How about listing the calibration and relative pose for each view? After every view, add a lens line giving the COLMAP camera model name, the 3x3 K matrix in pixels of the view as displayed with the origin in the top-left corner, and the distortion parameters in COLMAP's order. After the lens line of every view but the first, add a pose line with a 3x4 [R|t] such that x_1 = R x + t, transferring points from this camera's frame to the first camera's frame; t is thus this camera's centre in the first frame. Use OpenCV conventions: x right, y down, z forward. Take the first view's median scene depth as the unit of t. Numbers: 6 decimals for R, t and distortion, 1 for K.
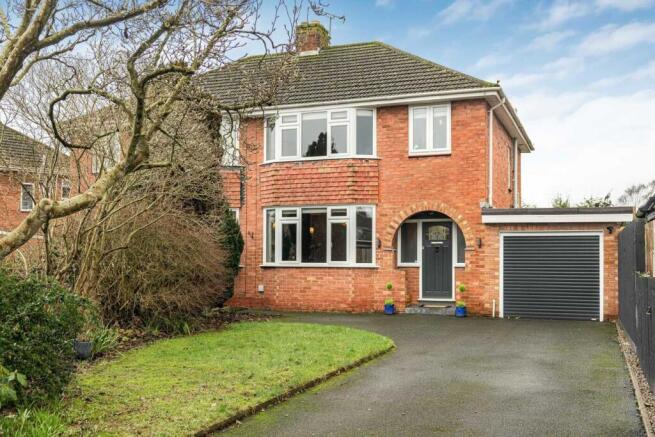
lens RADIAL K [[659.5, 0, 329.3], [0, 659.5, 218.9], [0, 0, 1]] dist [-0.001423, 0.000000]
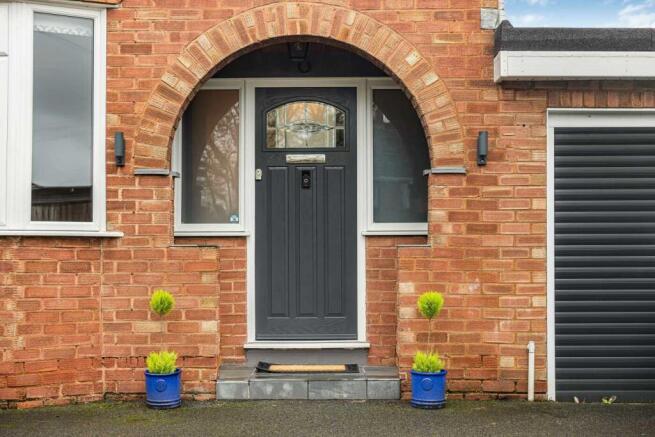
lens RADIAL K [[1099.1, 0, 327.4], [0, 1099.1, 222.6], [0, 0, 1]] dist [-0.021707, 0.000000]
pose [[0.924803, 0.004918, 0.380414, -0.019150], [-0.017204, 0.999434, 0.028902, 0.054644], [-0.380057, -0.033273, 0.924364, 0.561580]]
